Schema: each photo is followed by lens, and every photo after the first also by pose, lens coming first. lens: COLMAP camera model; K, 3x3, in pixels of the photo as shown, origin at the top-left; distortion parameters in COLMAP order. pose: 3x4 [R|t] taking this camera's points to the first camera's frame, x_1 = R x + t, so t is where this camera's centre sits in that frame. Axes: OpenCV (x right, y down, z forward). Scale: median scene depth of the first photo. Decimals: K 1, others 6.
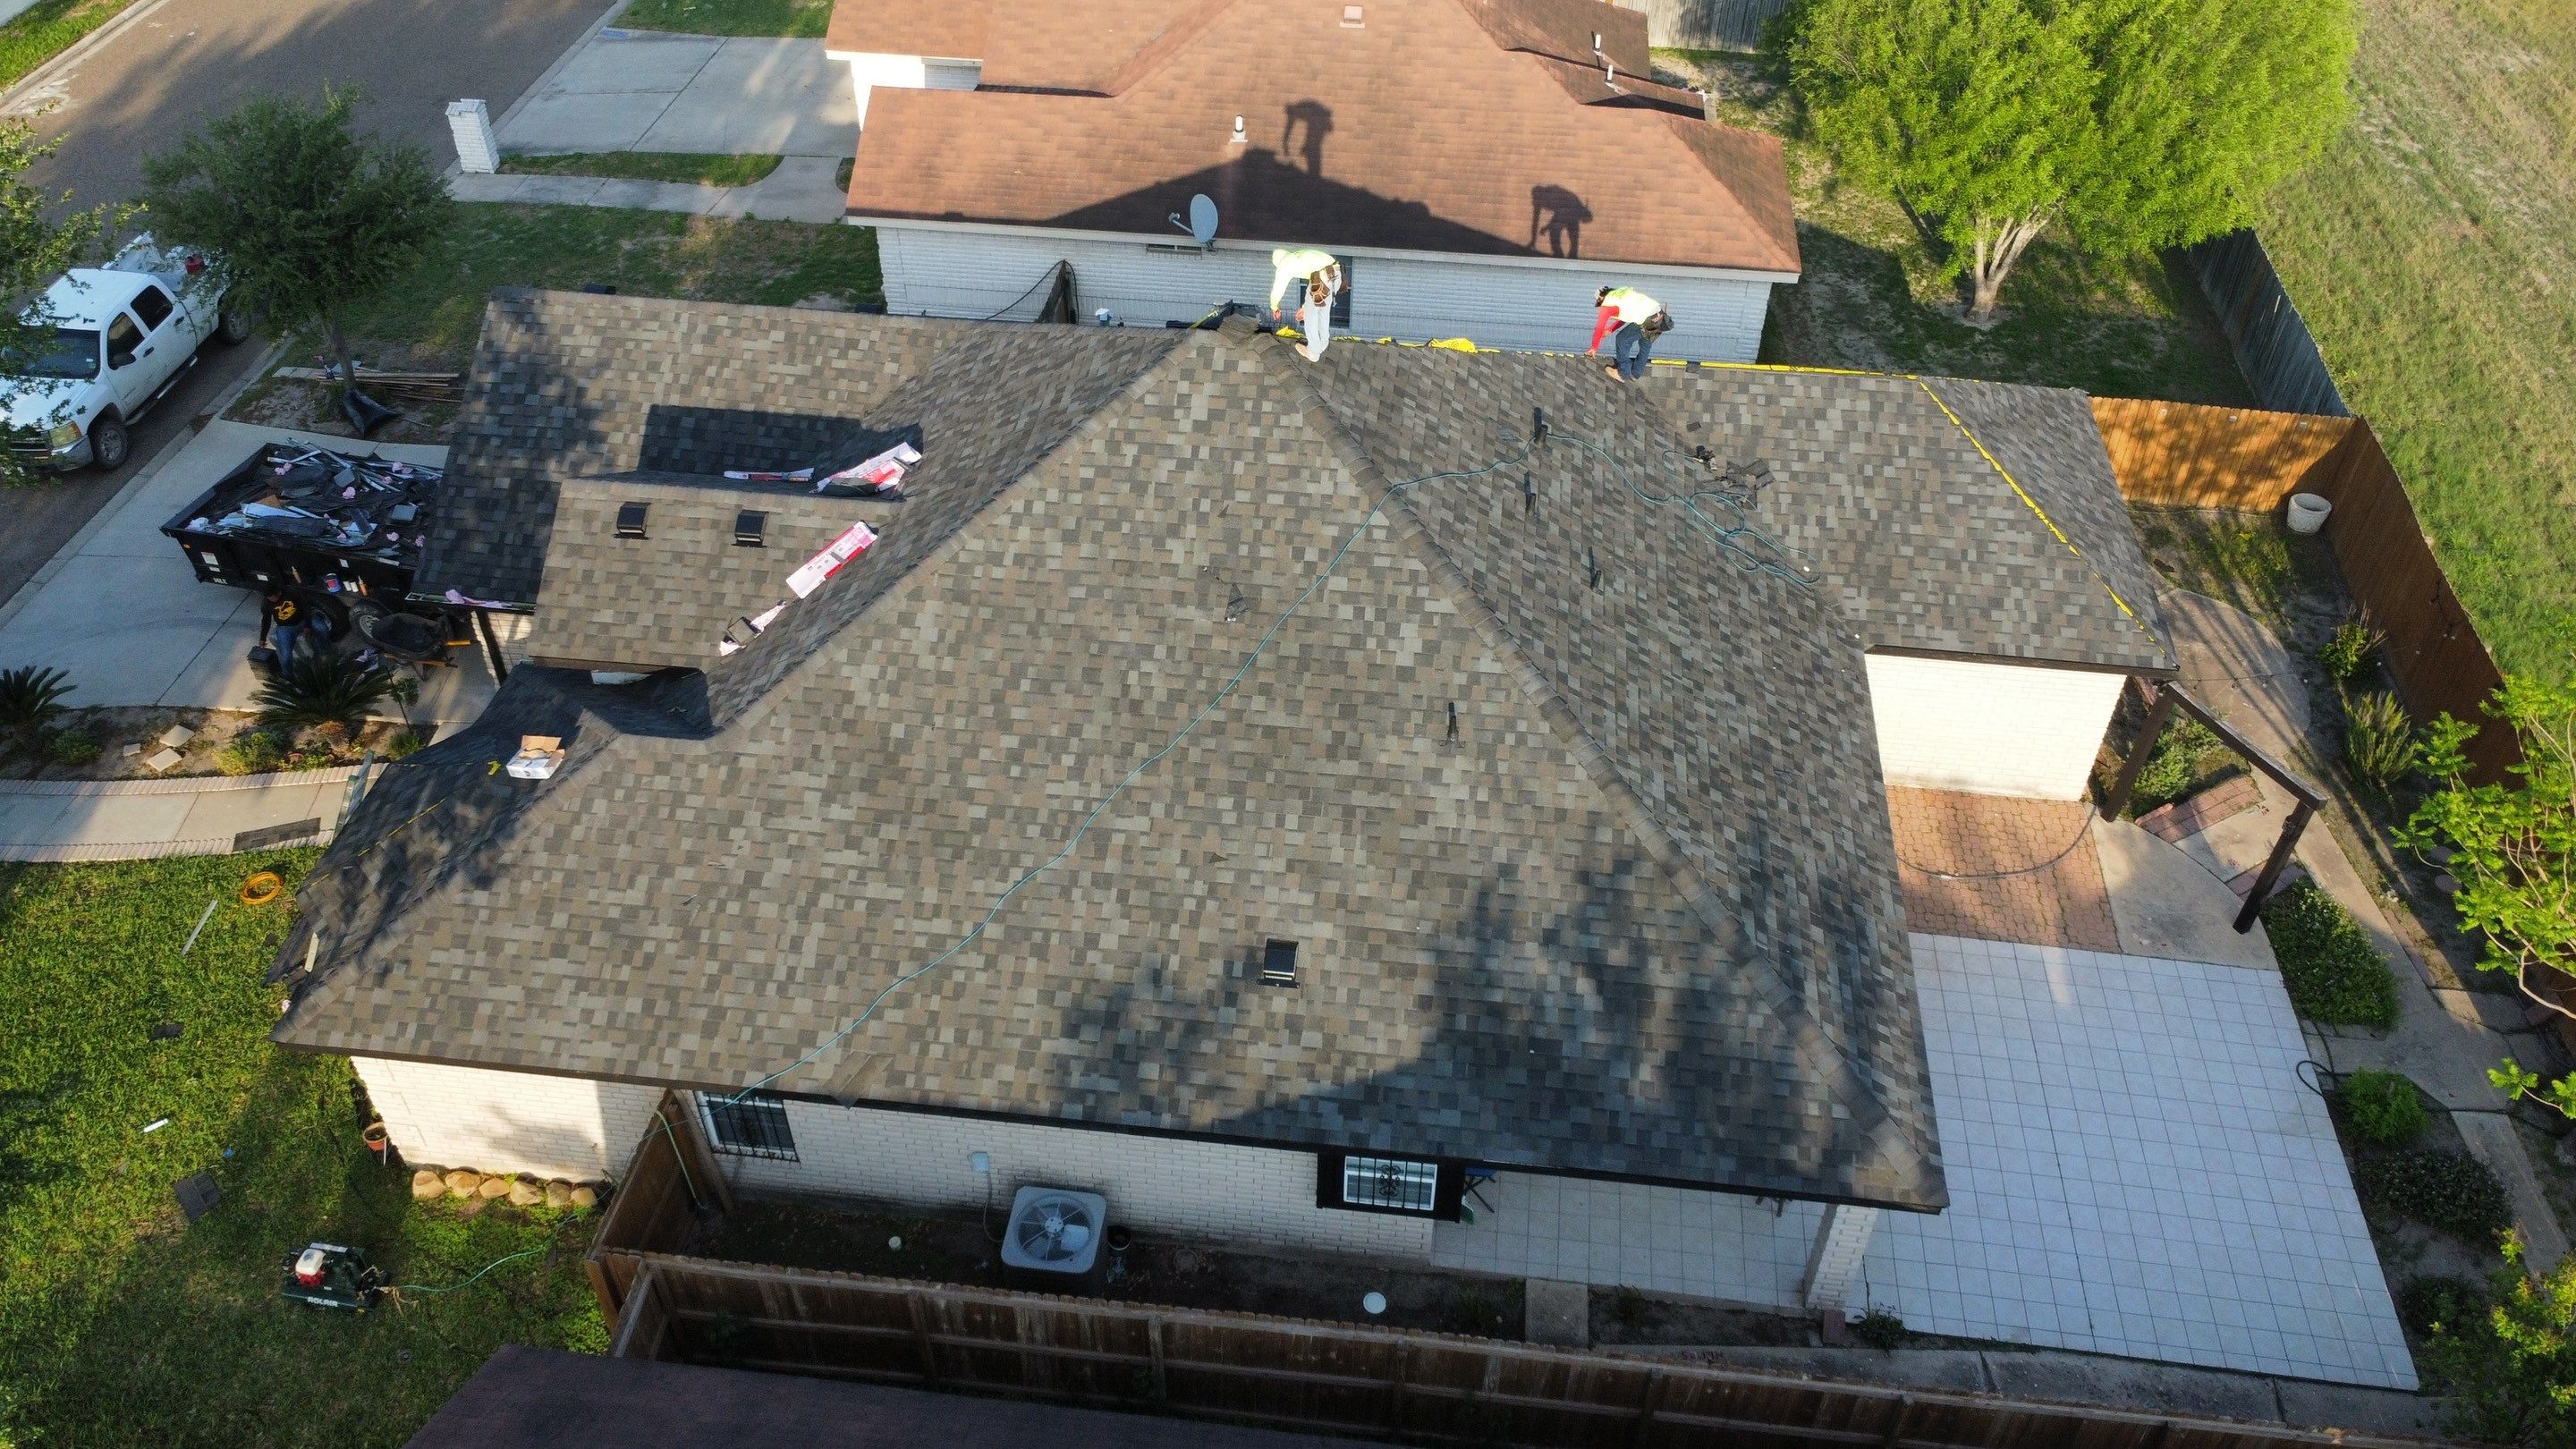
lens RADIAL K [[1942.3, 0, 1295.6], [0, 1942.3, 726.0], [0, 0, 1]] dist [-0.000820, -0.005484]
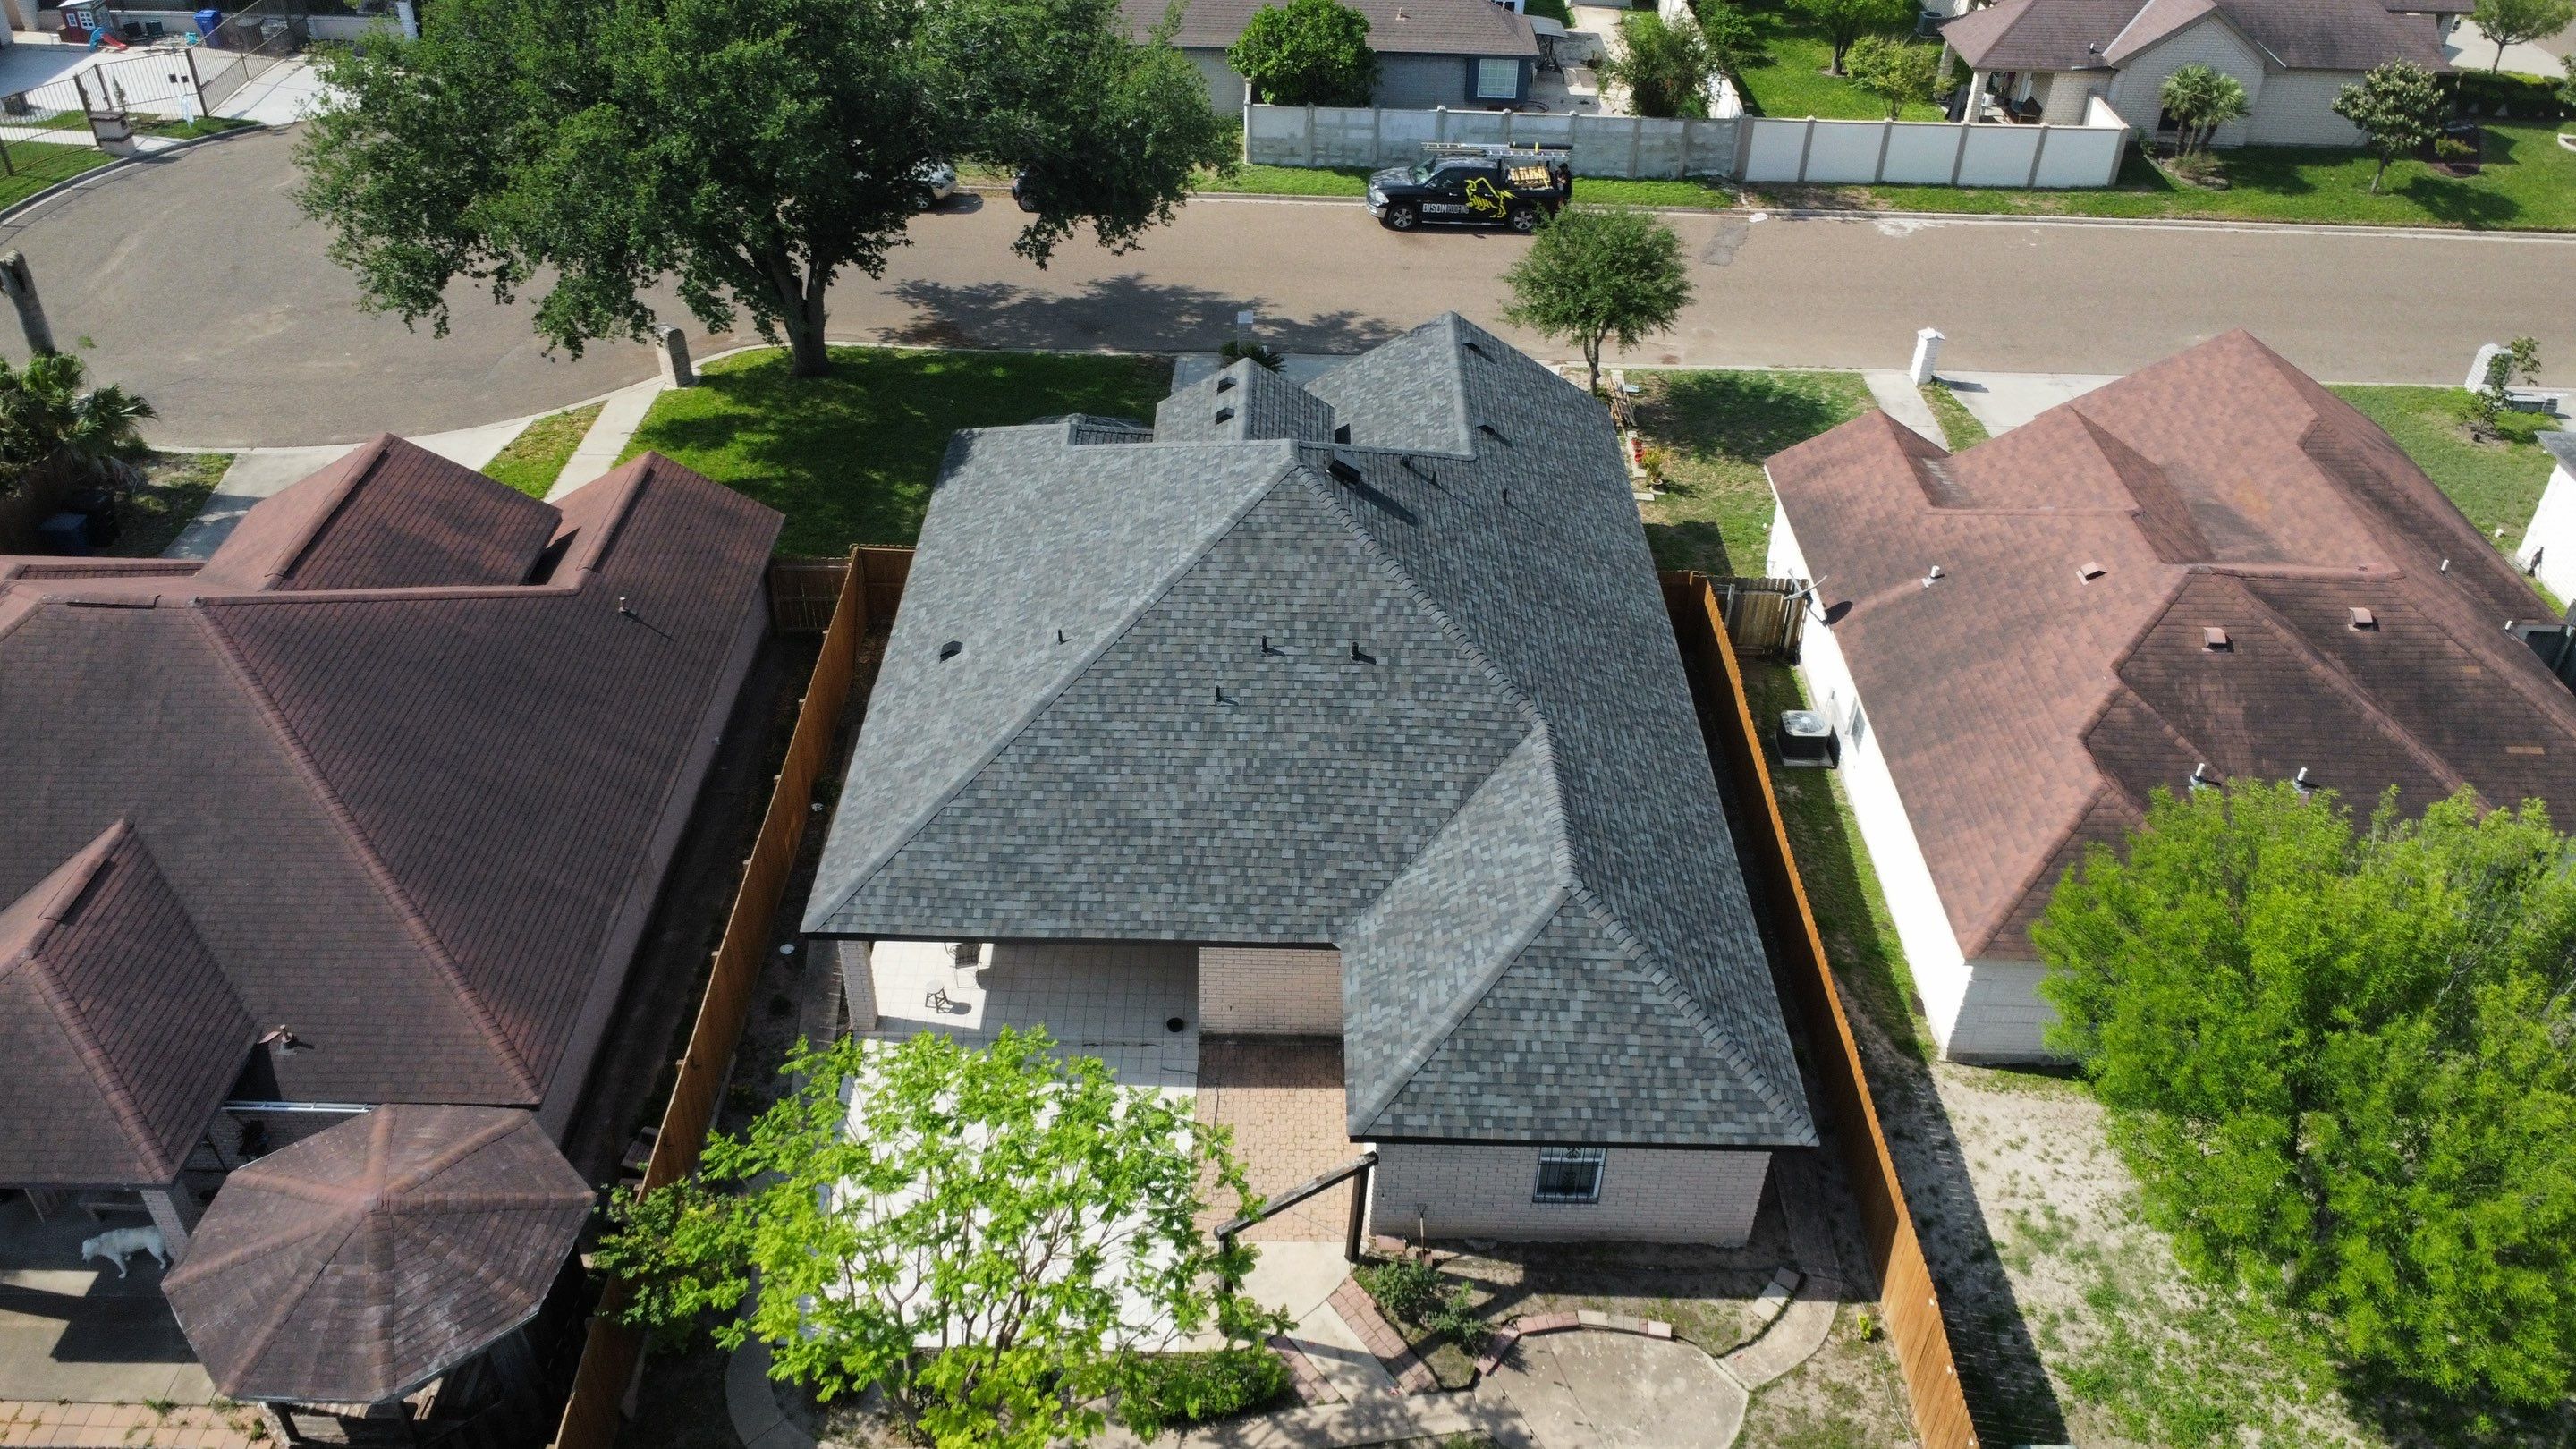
lens RADIAL K [[1942.3, 0, 1282.5], [0, 1942.3, 714.5], [0, 0, 1]] dist [-0.000820, -0.005484]
pose [[0.112389, 0.582587, -0.804960, 1.294070], [-0.672286, 0.641115, 0.370140, -0.613309], [0.731711, 0.499564, 0.463719, 0.351710]]
